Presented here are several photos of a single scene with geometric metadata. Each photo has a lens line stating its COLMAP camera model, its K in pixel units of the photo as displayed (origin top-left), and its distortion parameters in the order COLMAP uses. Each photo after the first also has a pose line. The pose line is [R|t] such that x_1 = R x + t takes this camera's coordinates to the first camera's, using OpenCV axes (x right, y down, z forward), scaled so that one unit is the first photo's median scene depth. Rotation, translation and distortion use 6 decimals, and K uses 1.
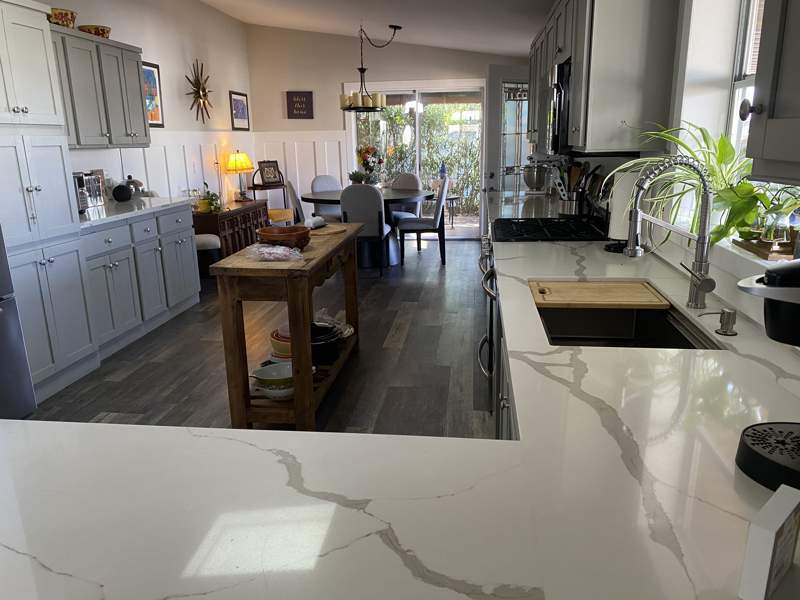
lens RADIAL K [[621.8, 0, 413.5], [0, 621.8, 300.9], [0, 0, 1]] dist [0.006738, -0.005649]
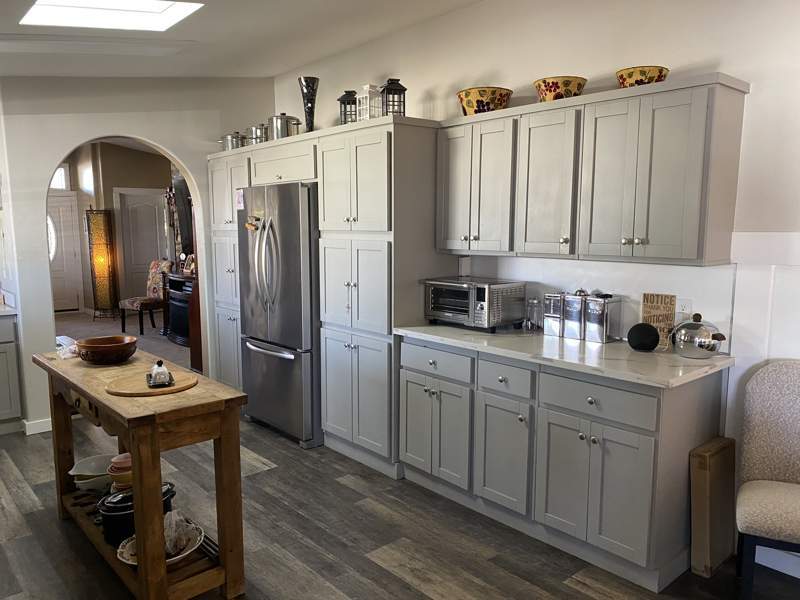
lens RADIAL K [[625.2, 0, 404.1], [0, 625.2, 301.8], [0, 0, 1]] dist [0.071802, -0.092514]
pose [[-0.680253, 0.099928, -0.726134, 0.089235], [-0.179667, 0.937708, 0.297359, -0.259757], [0.710617, 0.332742, -0.619925, 0.912457]]
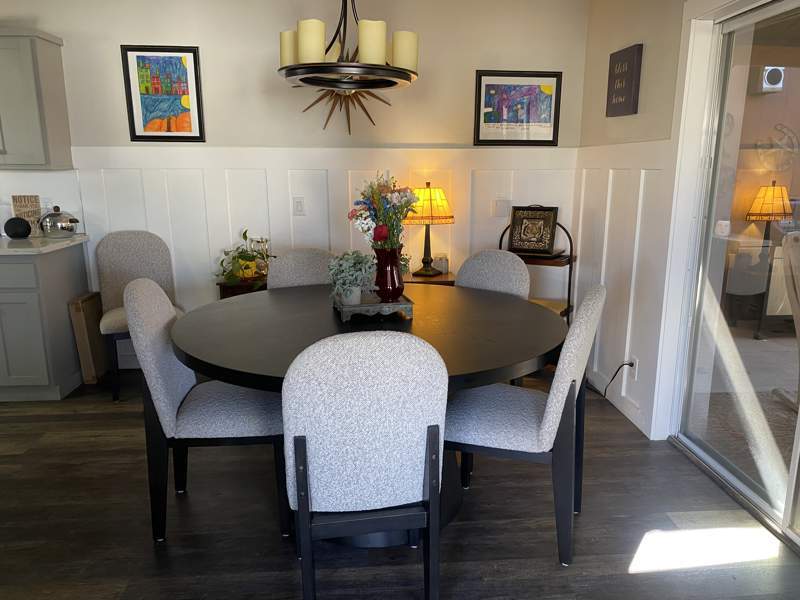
lens RADIAL K [[582.7, 0, 396.7], [0, 582.7, 294.6], [0, 0, 1]] dist [-0.007790, 0.000666]
pose [[0.178198, 0.240327, -0.954195, 0.243528], [-0.256102, 0.947623, 0.190844, -0.268070], [0.950083, 0.210364, 0.230413, 0.987270]]
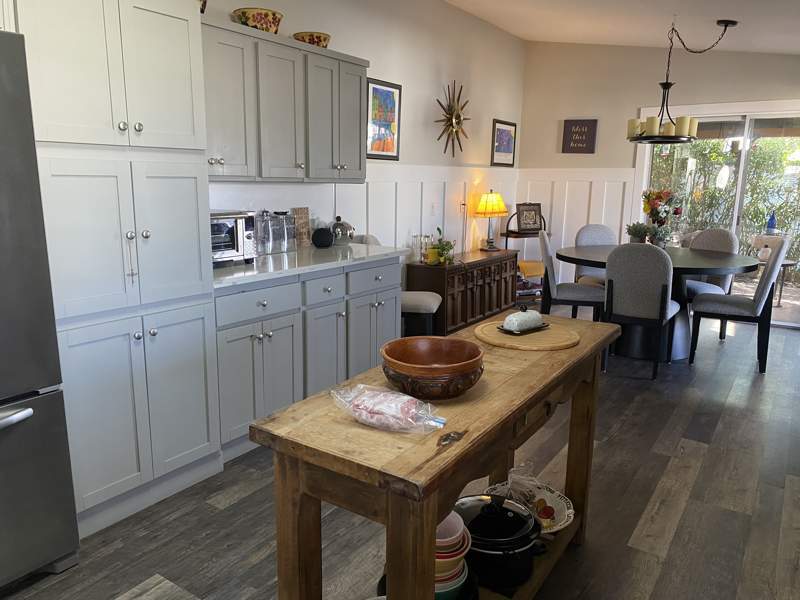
lens RADIAL K [[612.1, 0, 400.5], [0, 612.1, 303.0], [0, 0, 1]] dist [0.037538, -0.037879]
pose [[0.885395, 0.118927, -0.449369, -0.004701], [-0.142370, 0.989639, -0.018603, -0.066794], [0.442500, 0.080448, 0.893153, 0.254853]]
